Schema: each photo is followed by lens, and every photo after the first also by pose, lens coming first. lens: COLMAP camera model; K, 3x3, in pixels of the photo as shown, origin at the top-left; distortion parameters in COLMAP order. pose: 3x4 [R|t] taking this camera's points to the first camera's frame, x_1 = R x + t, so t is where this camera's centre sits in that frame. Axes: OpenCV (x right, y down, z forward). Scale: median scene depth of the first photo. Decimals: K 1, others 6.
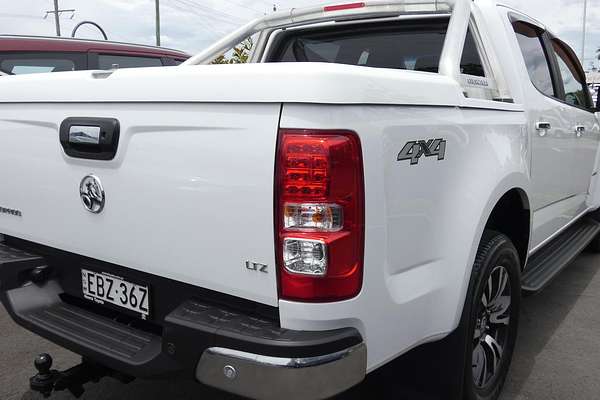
lens RADIAL K [[573.7, 0, 300.0], [0, 573.7, 200.0], [0, 0, 1]] dist [-0.009167, -0.004122]
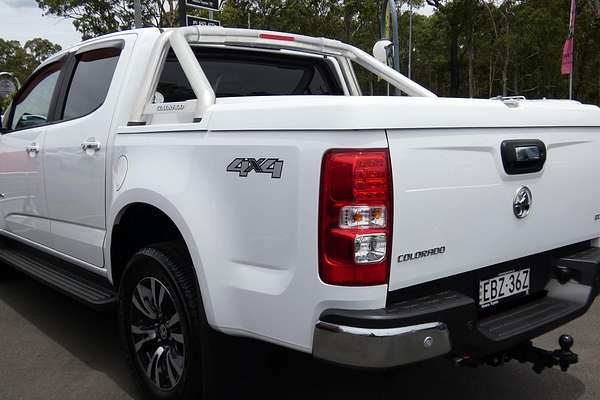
lens RADIAL K [[646.0, 0, 300.0], [0, 646.0, 200.0], [0, 0, 1]] dist [-0.004316, -0.007944]
pose [[0.226973, -0.119840, 0.966500, -1.712363], [0.167415, 0.982429, 0.082499, -0.198544], [-0.959404, 0.143082, 0.243048, 1.075859]]
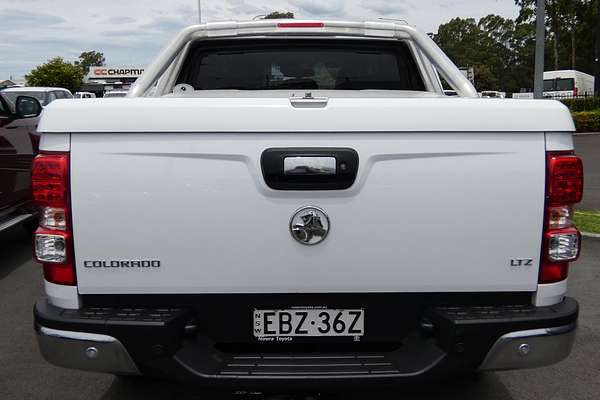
lens RADIAL K [[646.0, 0, 300.0], [0, 646.0, 200.0], [0, 0, 1]] dist [-0.004316, -0.007944]
pose [[0.795846, -0.098690, 0.597402, -0.991862], [0.104828, 0.994186, 0.024588, -0.080036], [-0.596356, 0.043056, 0.801565, 0.118823]]
